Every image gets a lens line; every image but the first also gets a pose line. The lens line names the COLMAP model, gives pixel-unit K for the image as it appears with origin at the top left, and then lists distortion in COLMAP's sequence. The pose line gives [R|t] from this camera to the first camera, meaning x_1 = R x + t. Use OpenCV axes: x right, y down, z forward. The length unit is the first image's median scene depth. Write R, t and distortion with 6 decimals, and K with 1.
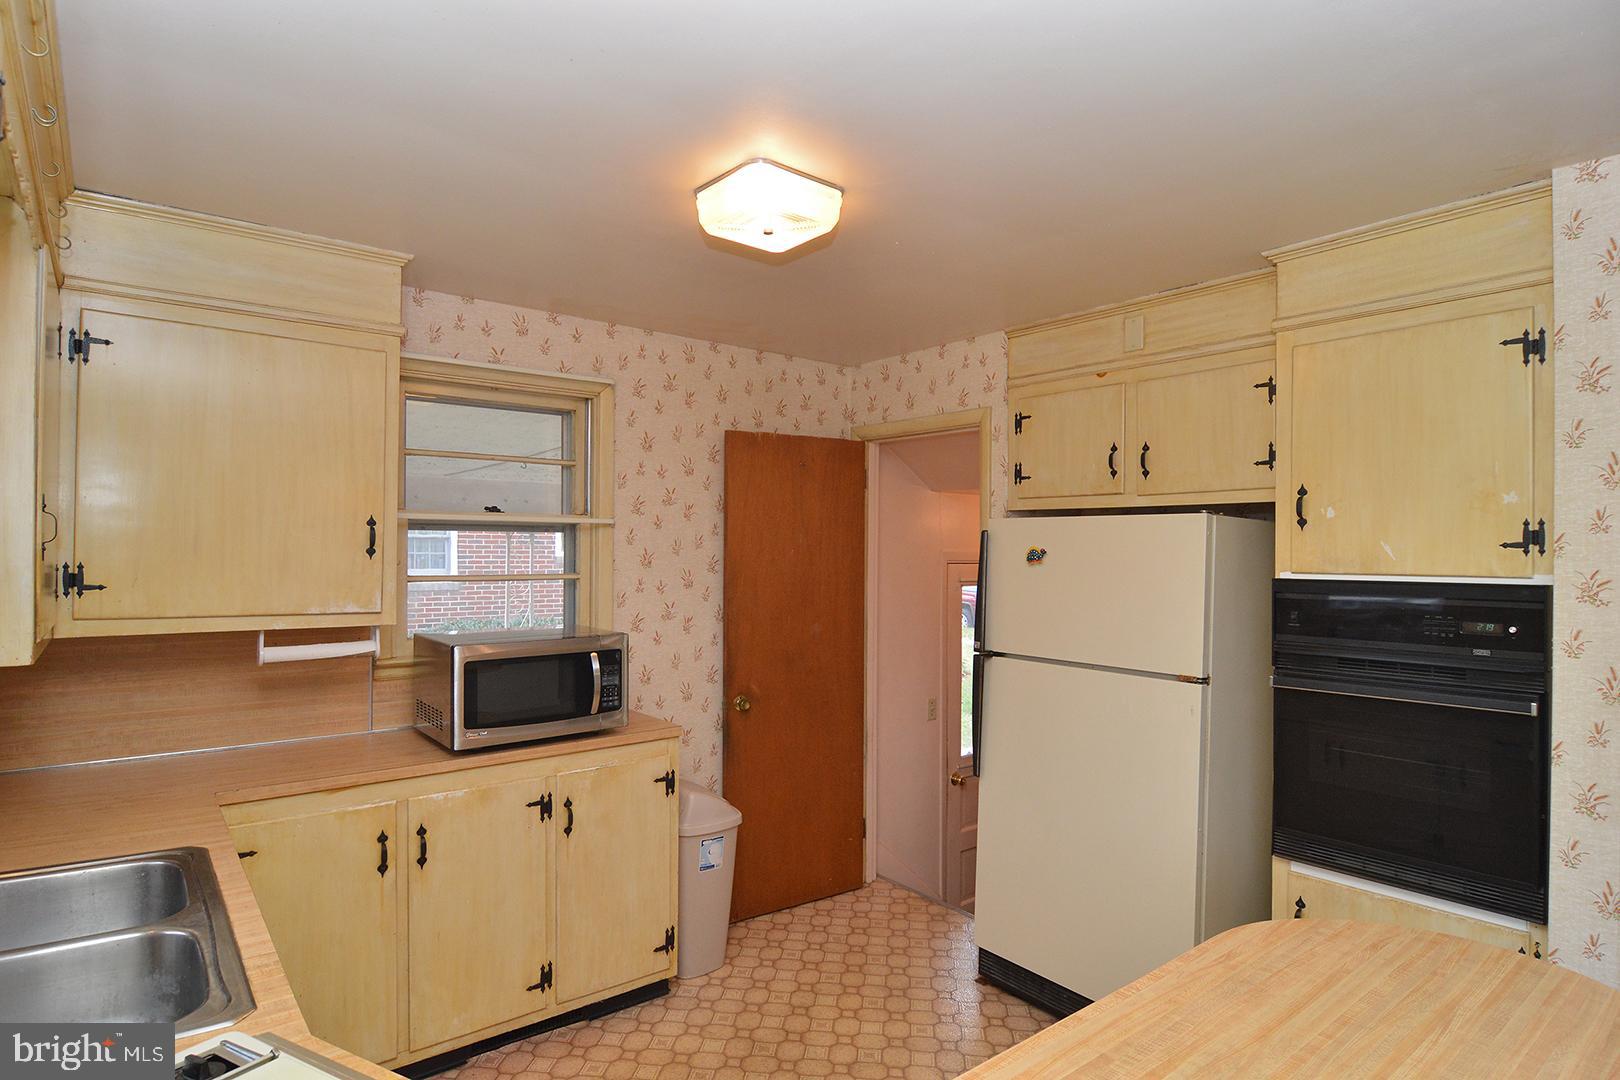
lens RADIAL K [[879.9, 0, 818.1], [0, 879.9, 549.2], [0, 0, 1]] dist [-0.004304, -0.011339]
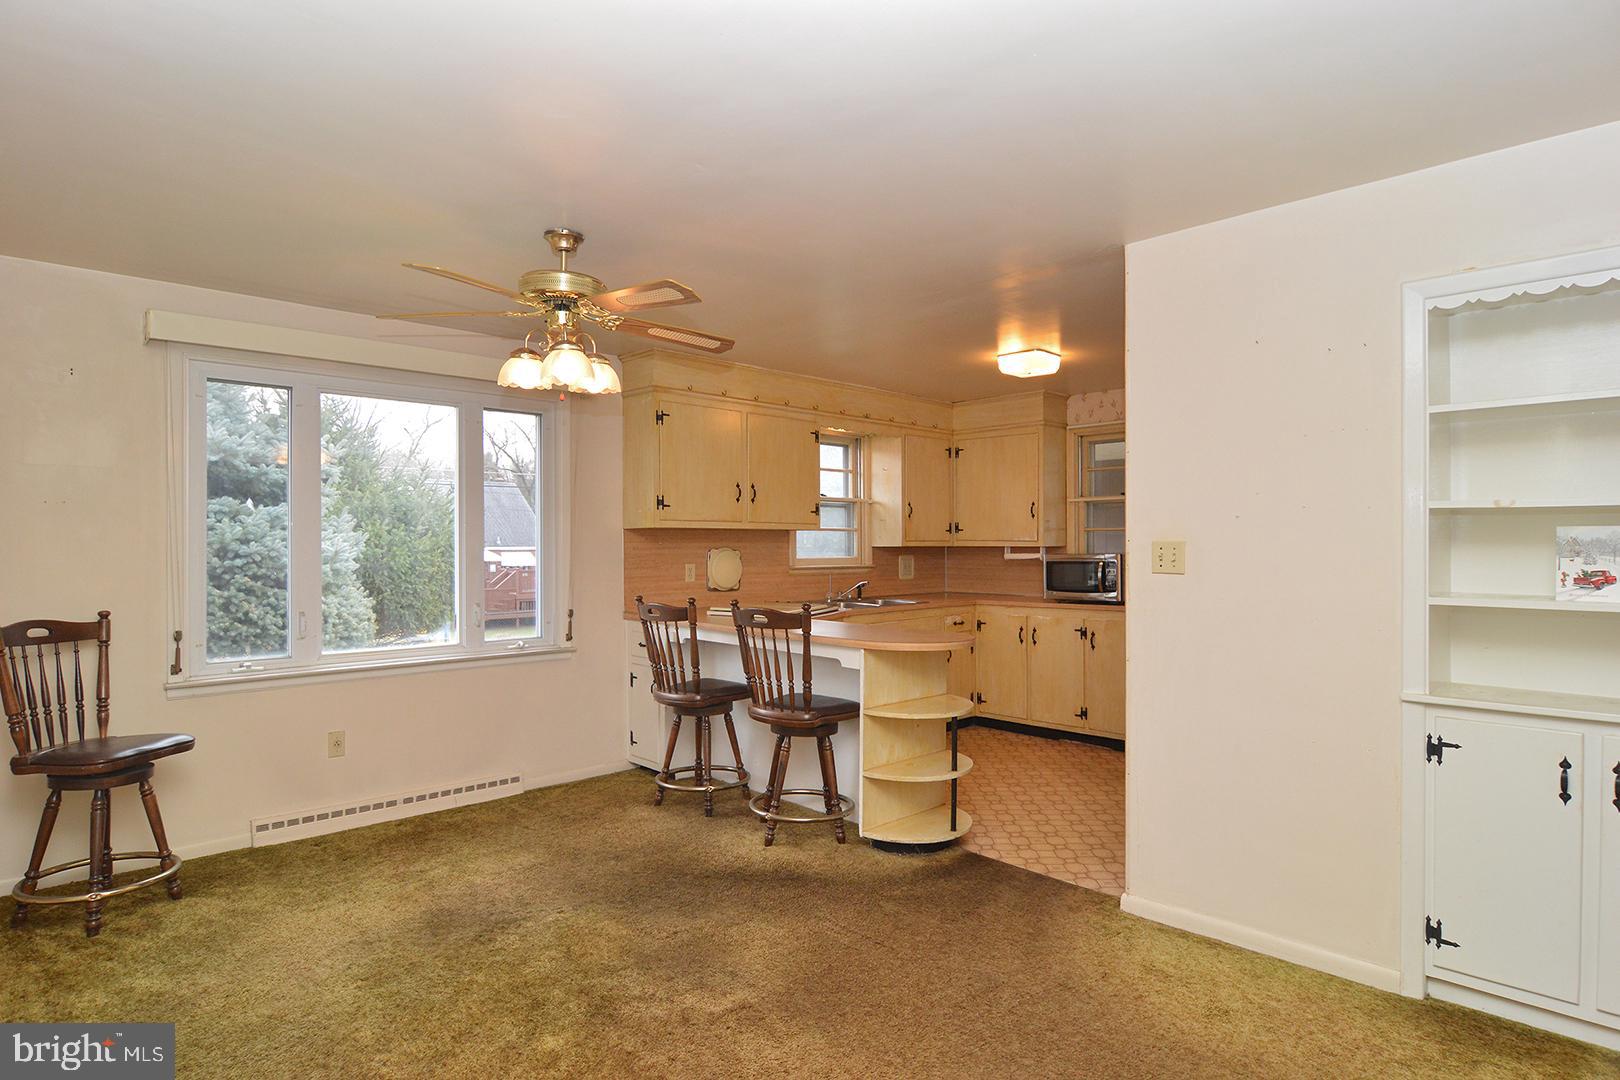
lens RADIAL K [[879.9, 0, 818.1], [0, 879.9, 549.2], [0, 0, 1]] dist [-0.004304, -0.011339]
pose [[0.096734, -0.002573, -0.995307, 1.713836], [0.004369, 0.999988, -0.002161, 0.089944], [0.995301, -0.004139, 0.096745, 0.152436]]
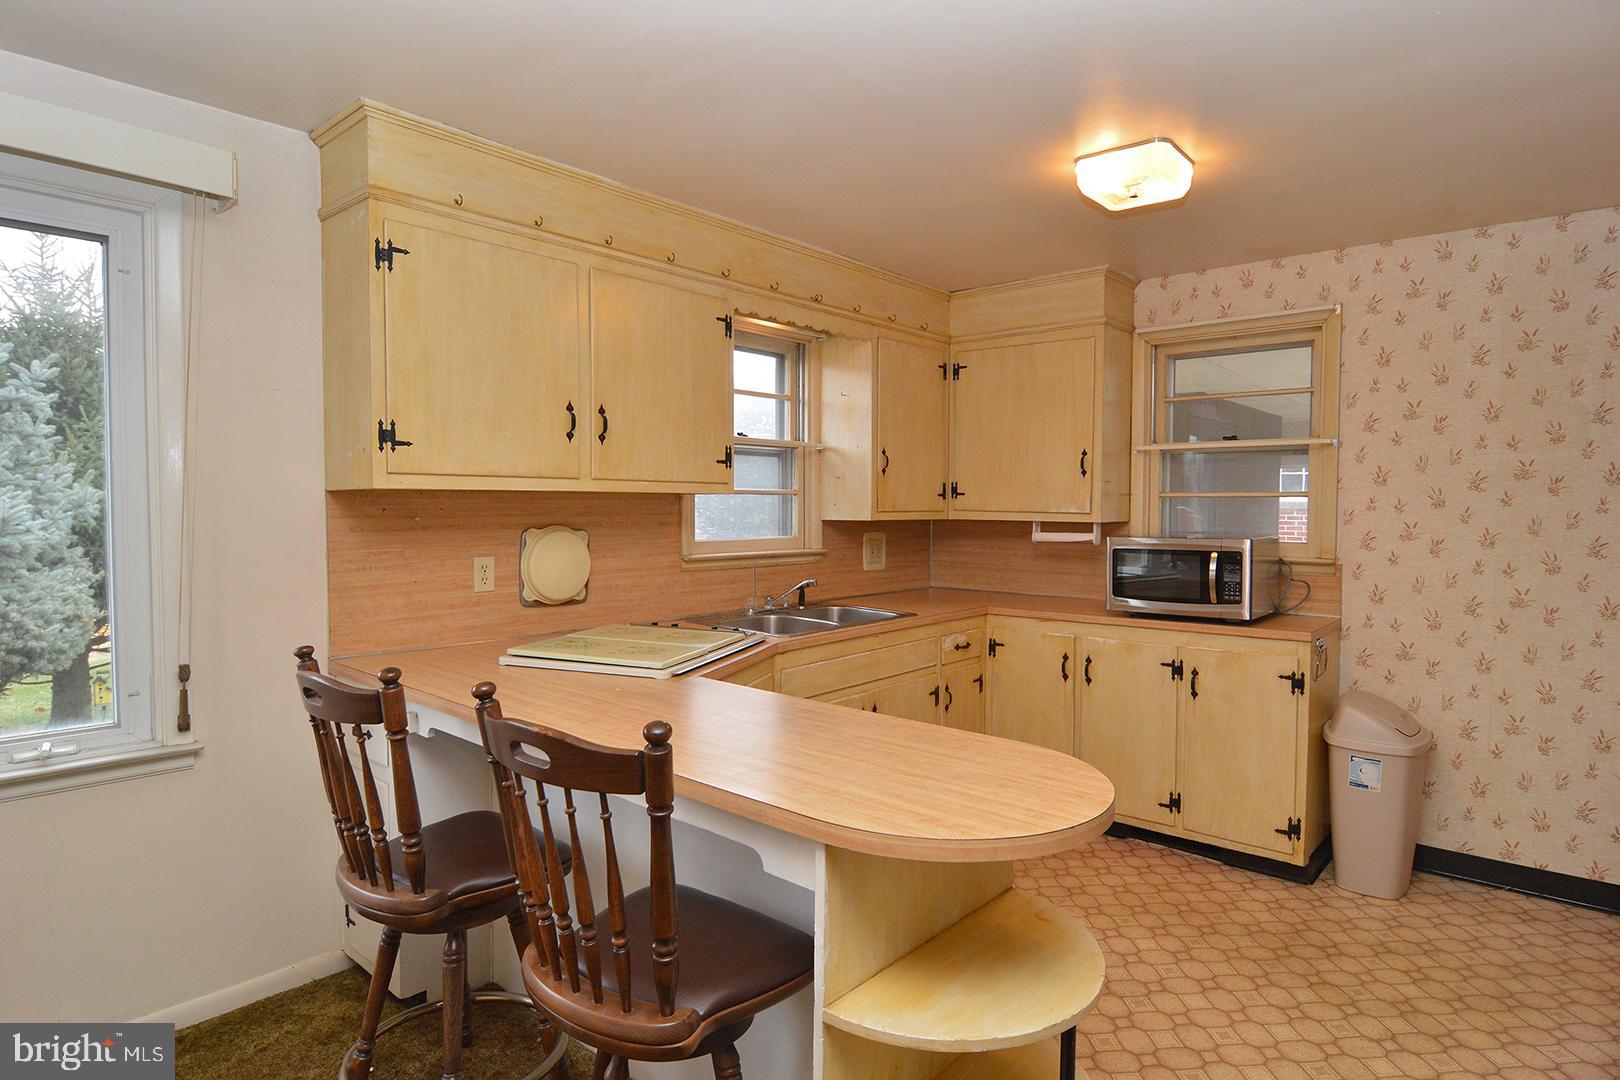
lens RADIAL K [[893.4, 0, 829.4], [0, 893.4, 540.3], [0, 0, 1]] dist [-0.002695, -0.010628]
pose [[0.181100, 0.035013, -0.982841, 0.845456], [-0.001464, 0.999375, 0.035333, 0.059646], [0.983464, -0.004960, 0.181038, 0.267168]]
